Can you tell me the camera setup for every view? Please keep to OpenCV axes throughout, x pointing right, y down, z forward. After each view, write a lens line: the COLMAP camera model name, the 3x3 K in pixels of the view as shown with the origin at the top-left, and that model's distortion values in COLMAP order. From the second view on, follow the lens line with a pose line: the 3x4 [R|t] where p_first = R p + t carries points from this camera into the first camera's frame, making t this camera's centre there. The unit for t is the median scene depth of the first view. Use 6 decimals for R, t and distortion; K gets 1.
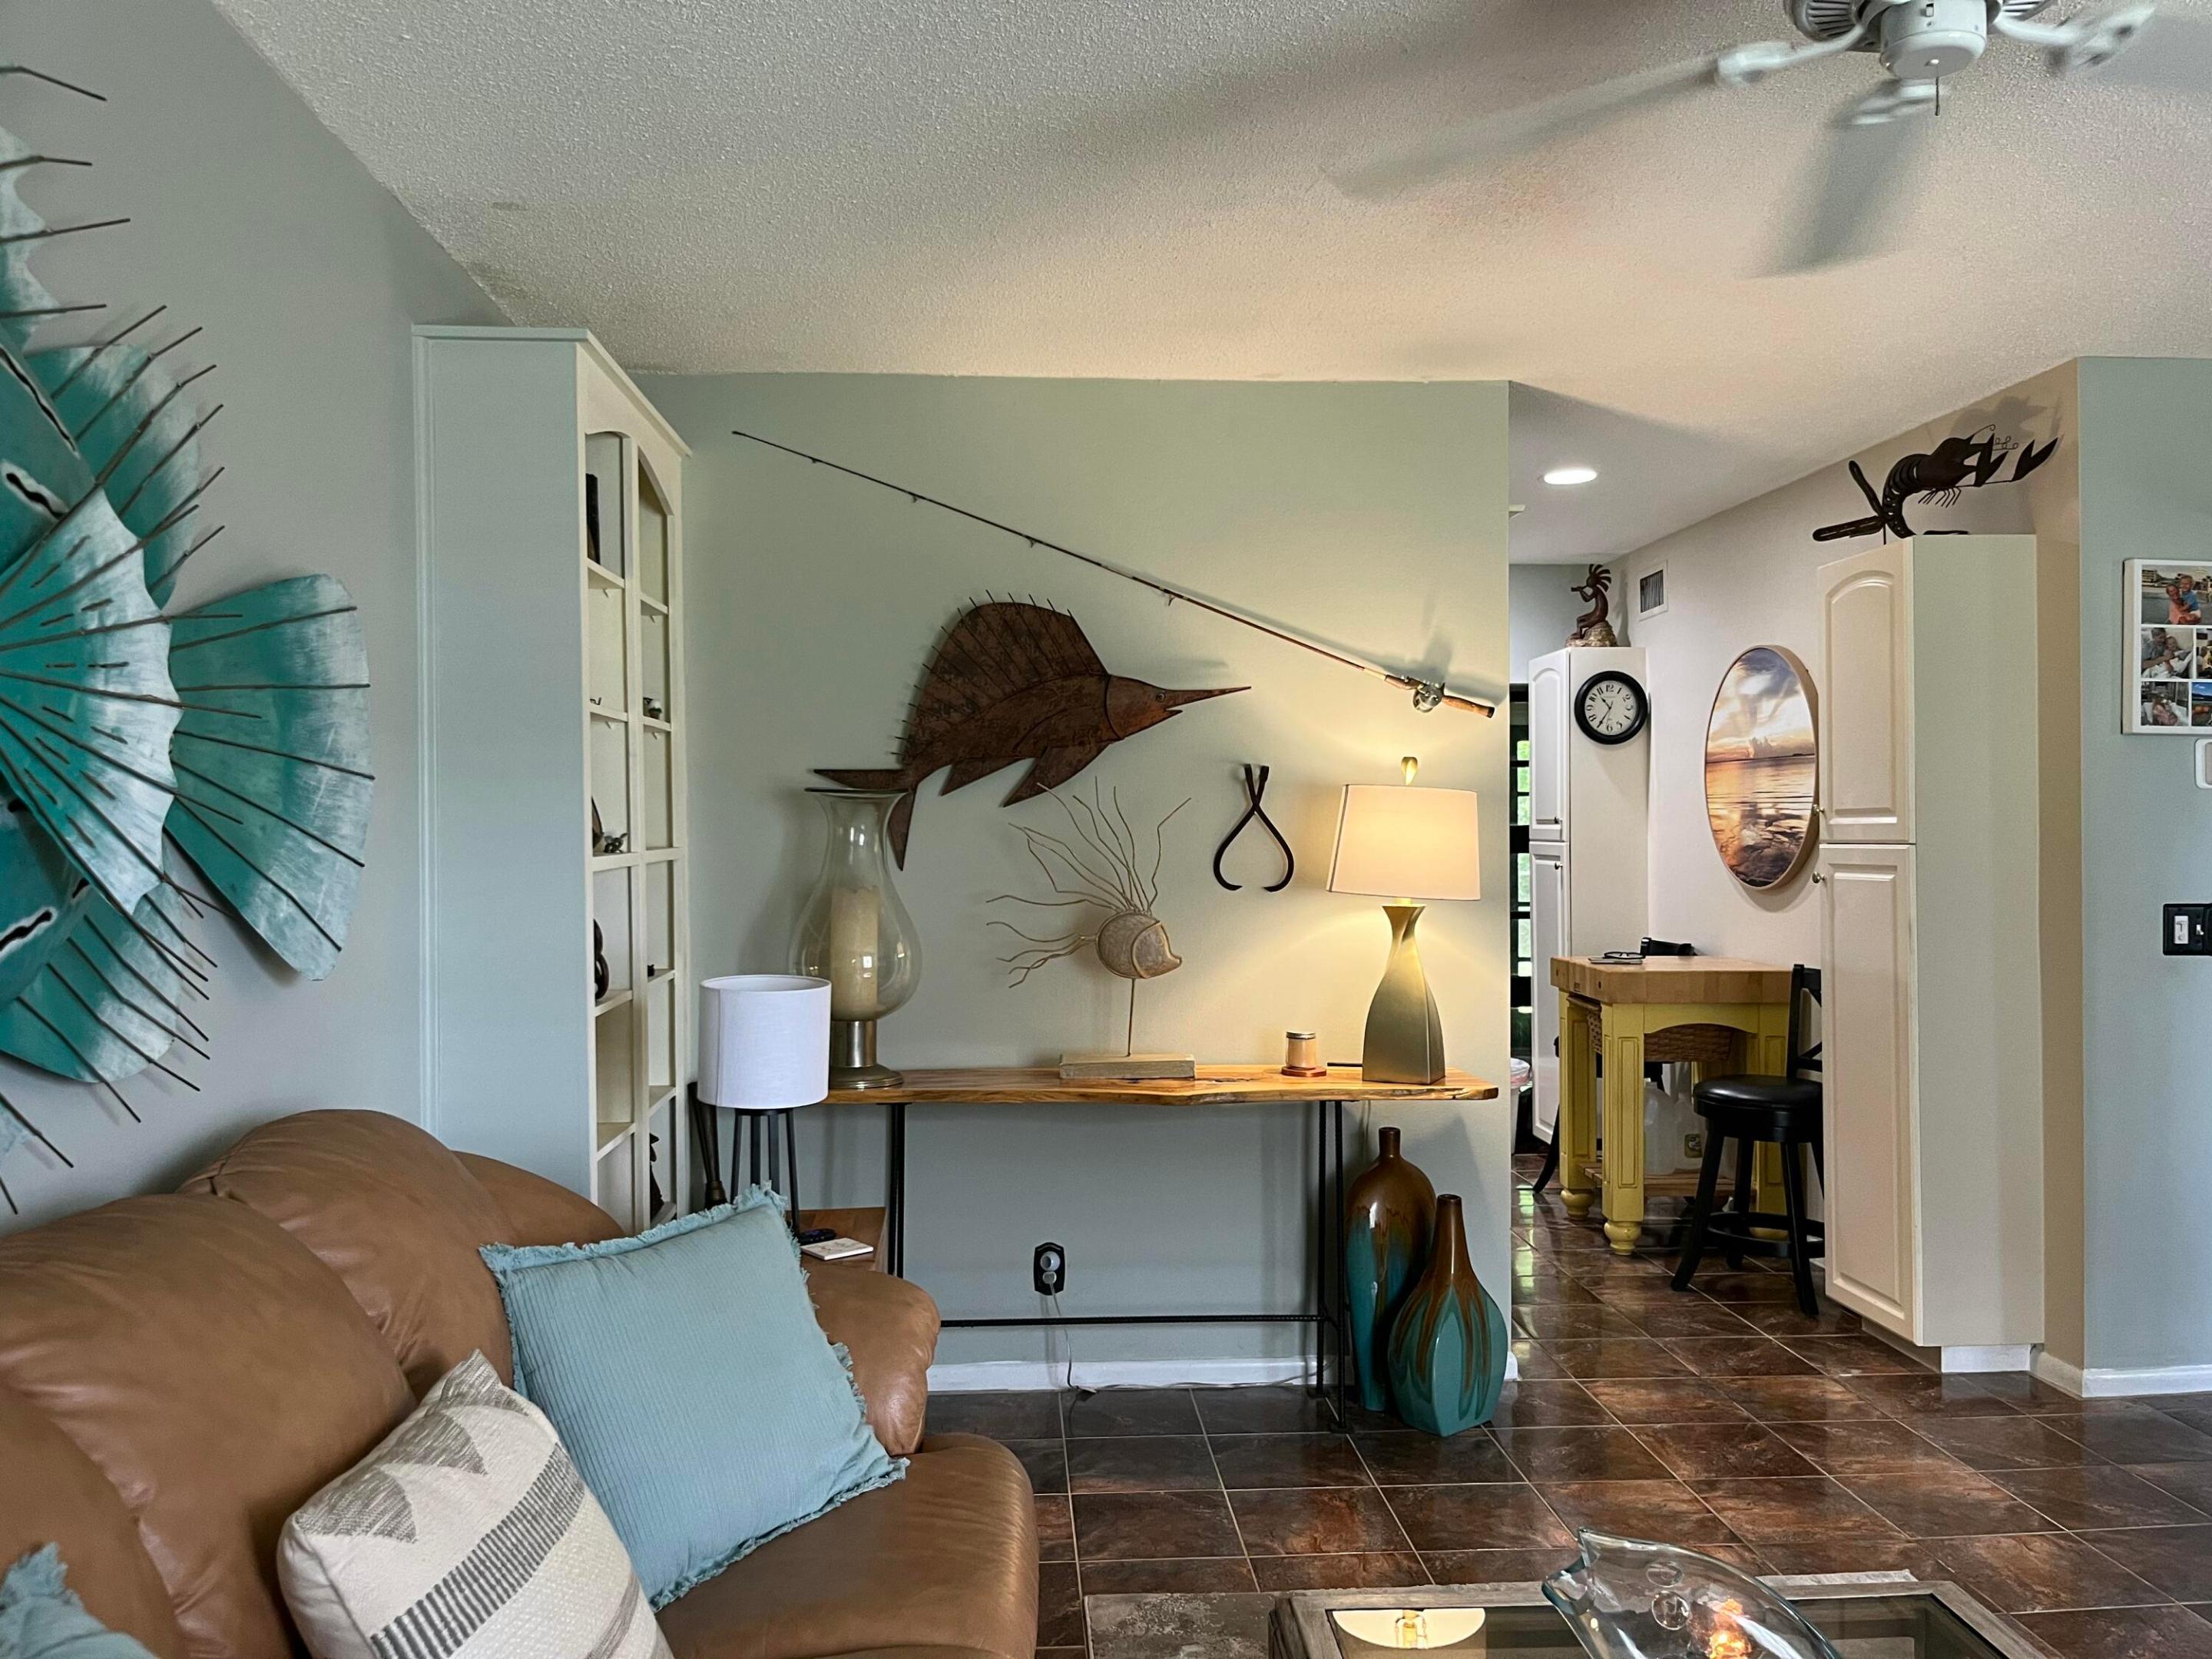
lens RADIAL K [[1666.2, 0, 1104.1], [0, 1666.2, 823.1], [0, 0, 1]] dist [0.024314, -0.014195]
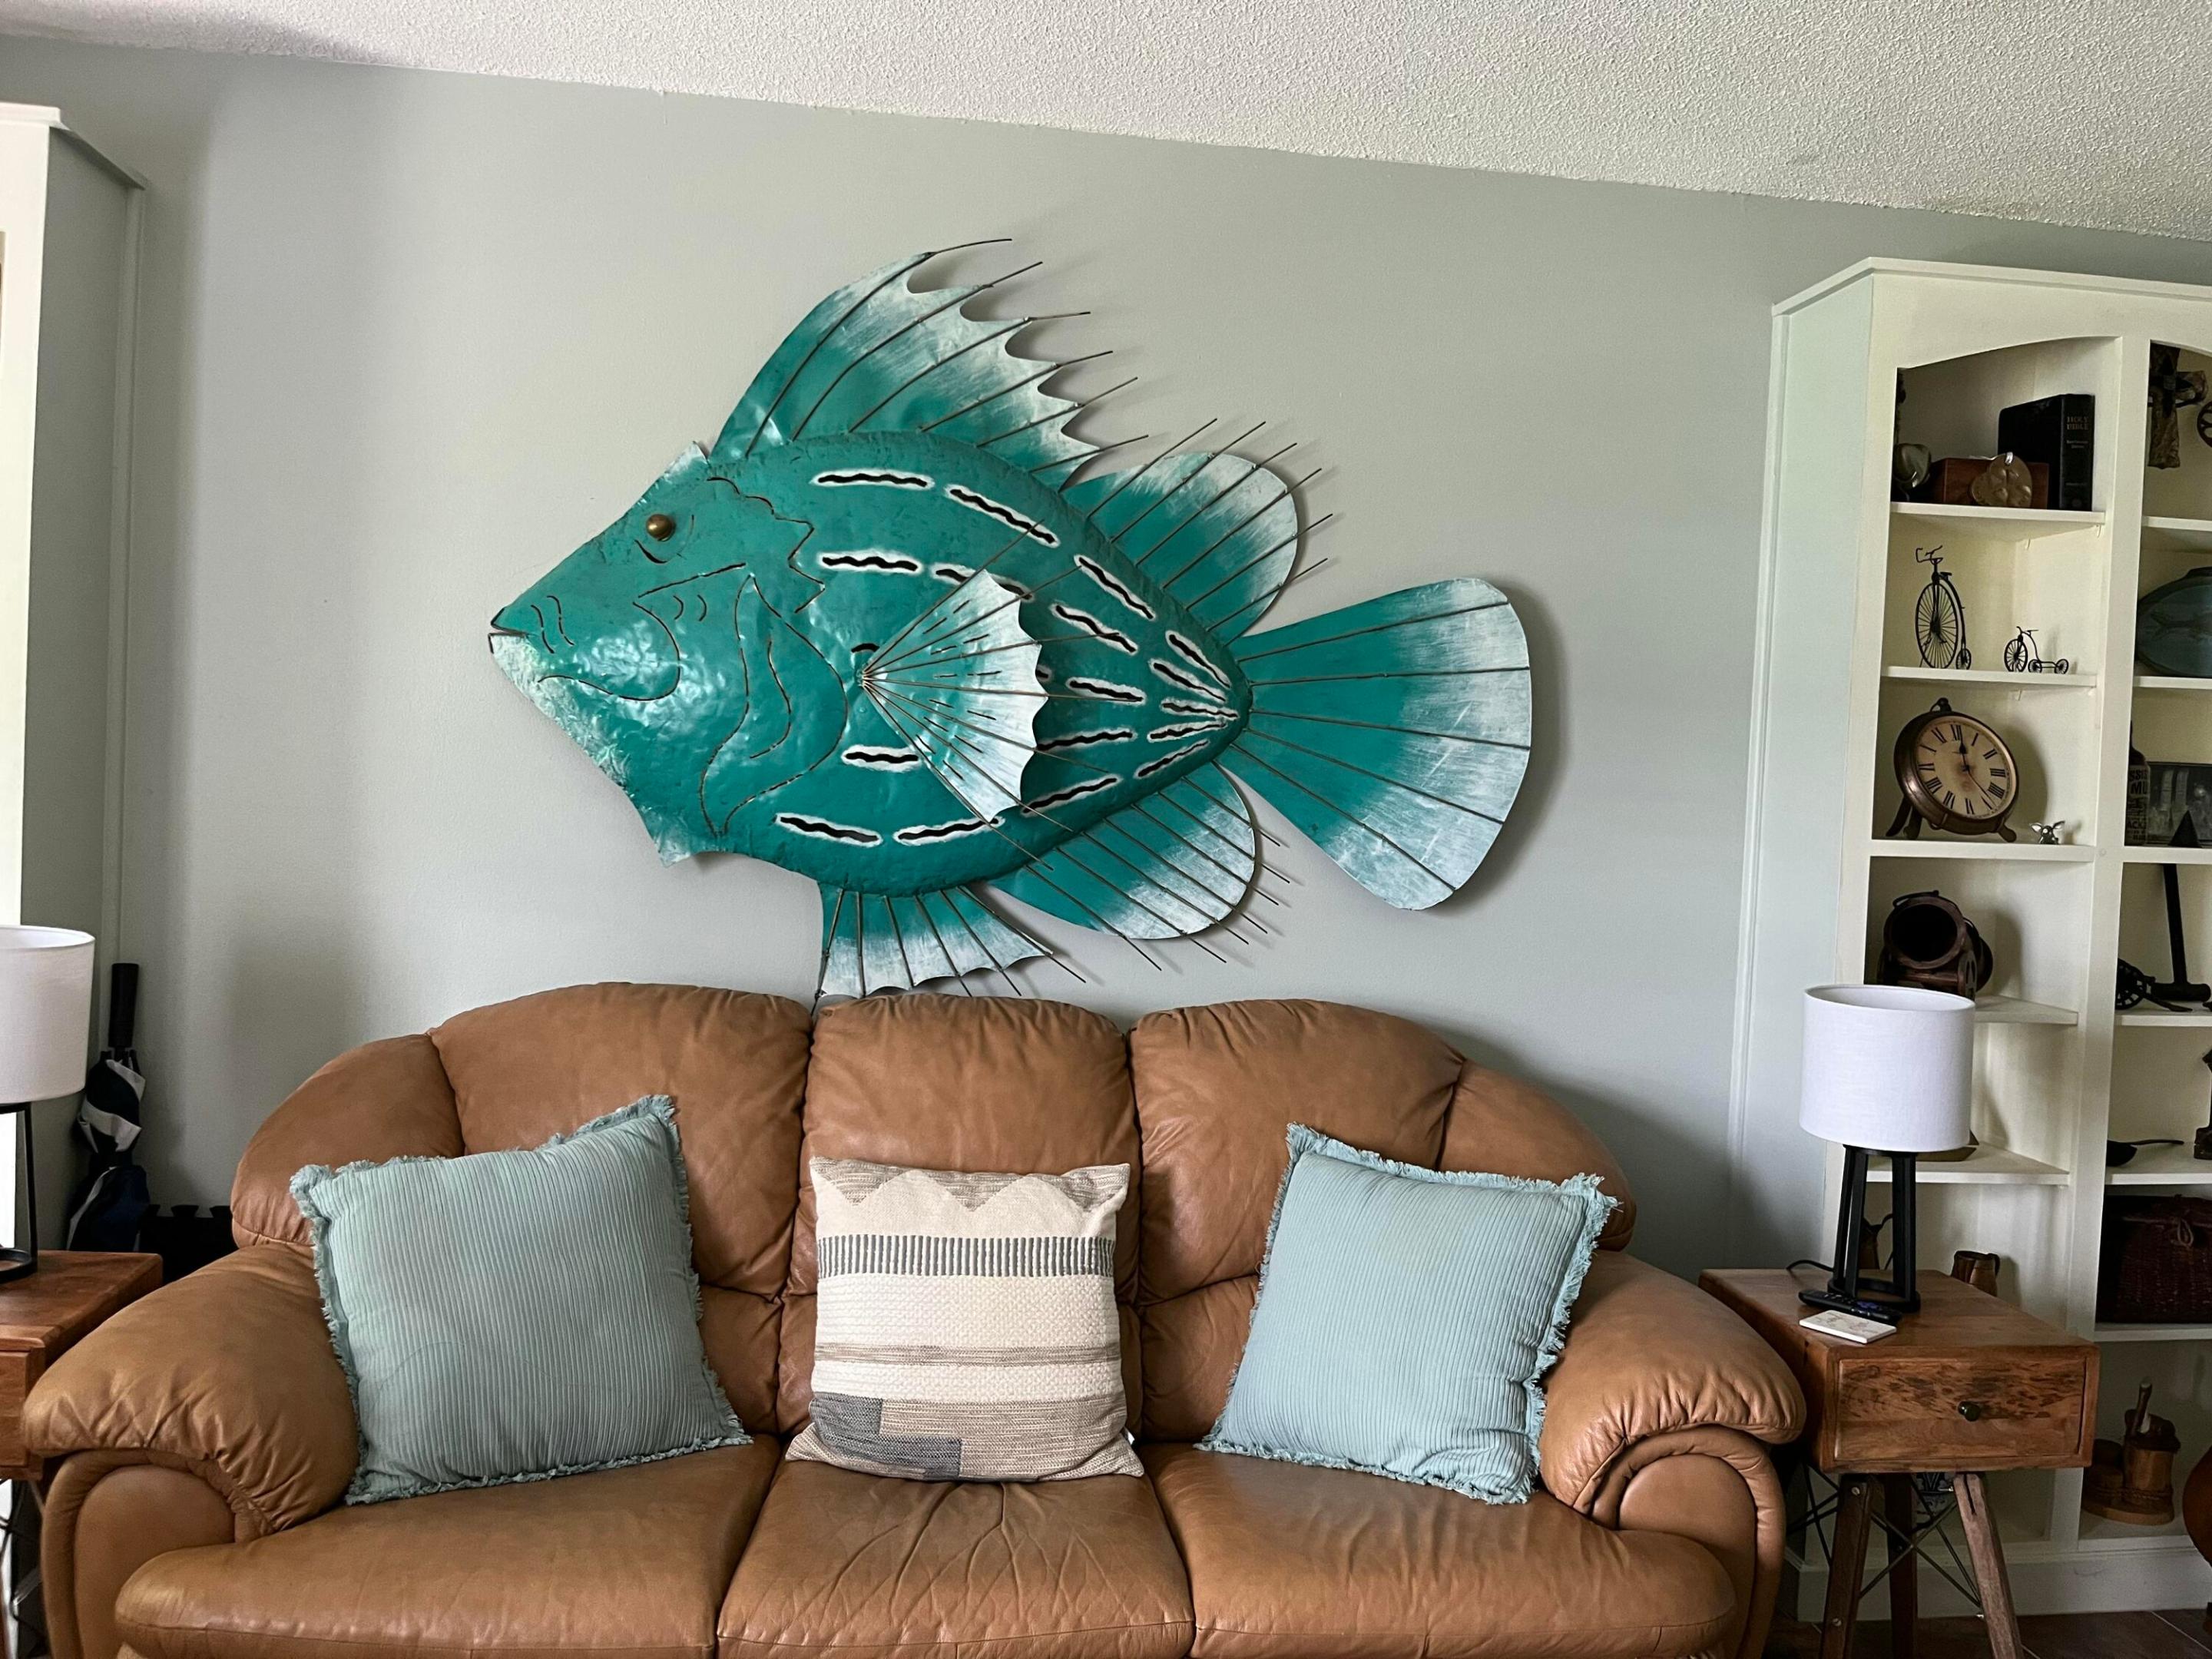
lens RADIAL K [[1666.2, 0, 1105.5], [0, 1666.2, 831.2], [0, 0, 1]] dist [0.024314, -0.014195]
pose [[0.075424, 0.049657, -0.995914, 0.904233], [-0.041245, 0.998060, 0.046640, -0.015502], [0.996298, 0.037559, 0.077326, 0.818360]]
